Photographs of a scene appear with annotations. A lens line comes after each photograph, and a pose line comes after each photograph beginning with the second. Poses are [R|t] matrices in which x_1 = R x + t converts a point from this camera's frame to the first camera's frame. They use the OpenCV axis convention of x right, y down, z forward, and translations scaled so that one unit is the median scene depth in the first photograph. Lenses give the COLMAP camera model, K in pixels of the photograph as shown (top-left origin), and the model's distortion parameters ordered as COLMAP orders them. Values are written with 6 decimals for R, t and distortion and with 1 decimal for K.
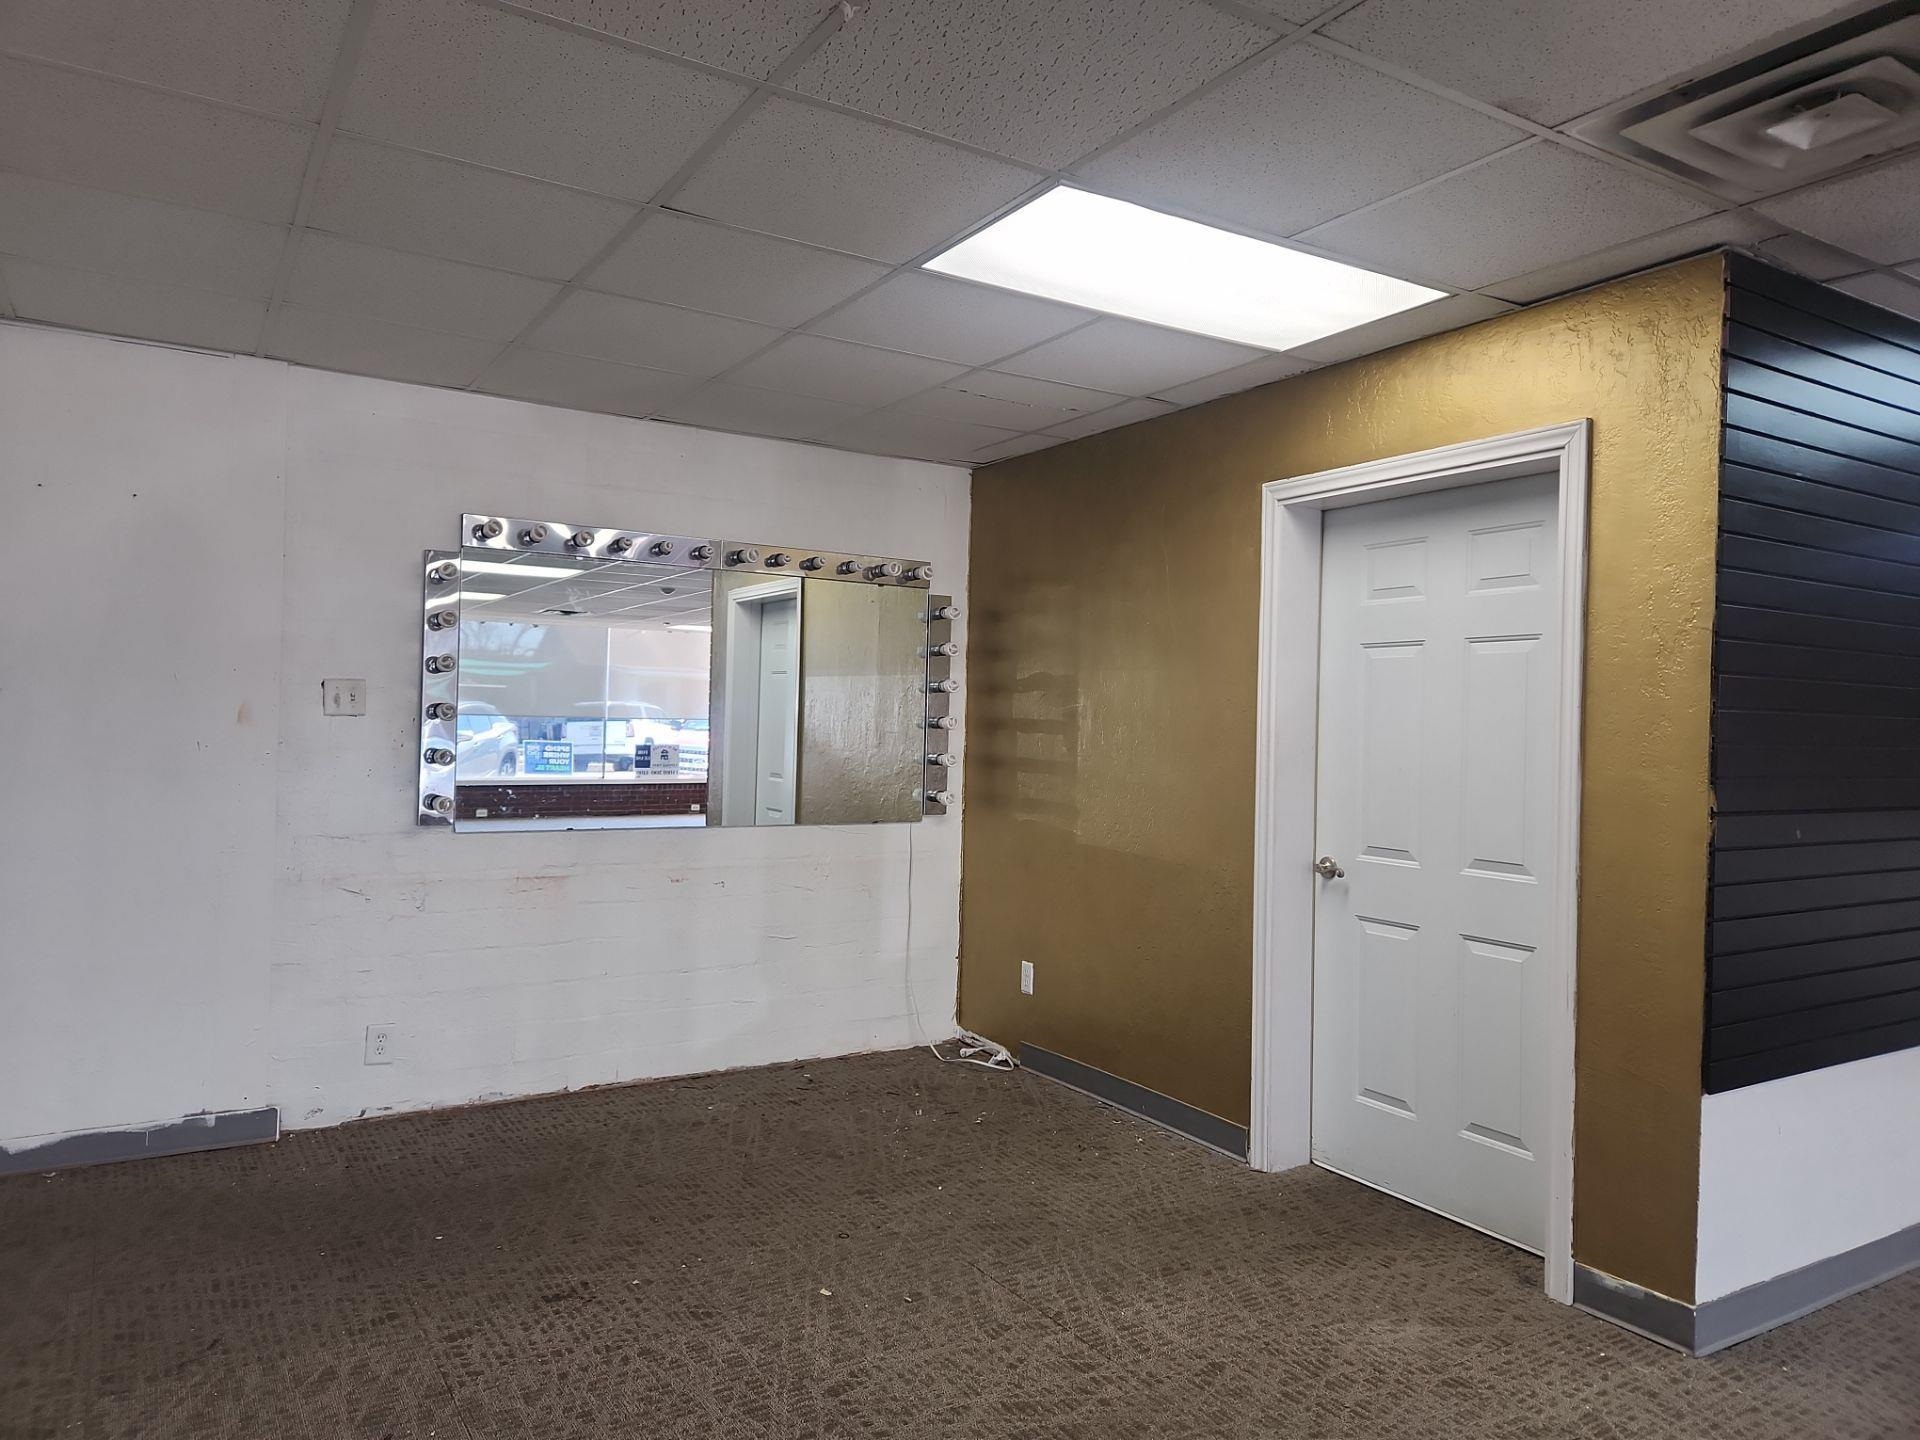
lens RADIAL K [[1270.6, 0, 946.0], [0, 1270.6, 716.4], [0, 0, 1]] dist [0.075452, -0.058661]
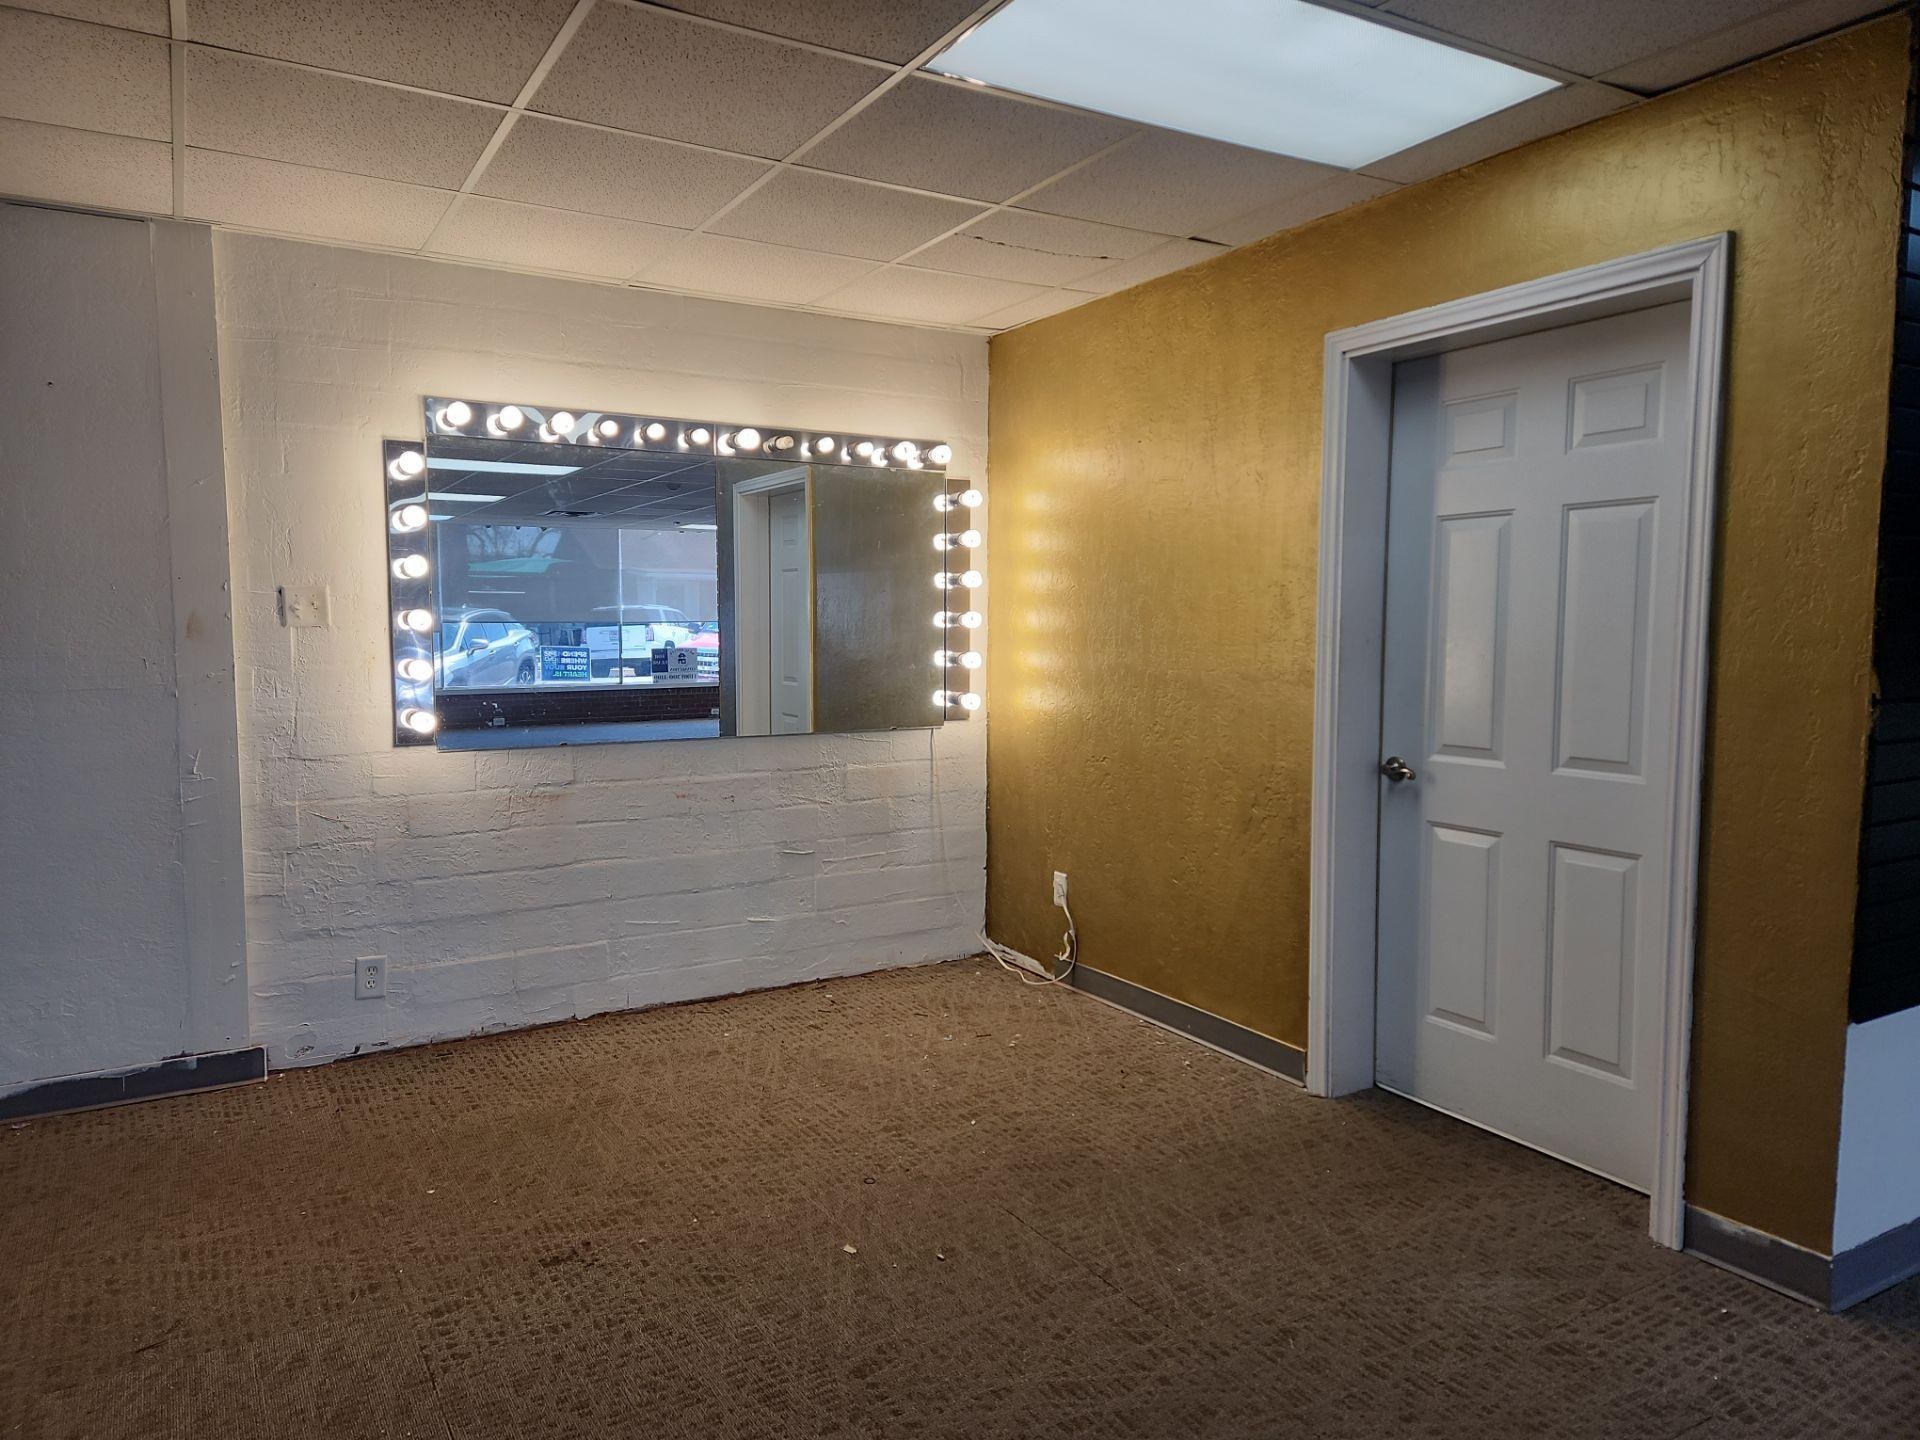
lens RADIAL K [[1270.6, 0, 946.0], [0, 1270.6, 716.4], [0, 0, 1]] dist [0.075452, -0.058661]
pose [[0.999550, -0.023762, -0.018320, -0.000218], [0.025171, 0.996399, 0.080962, 0.000679], [0.016330, -0.081386, 0.996549, 0.126612]]
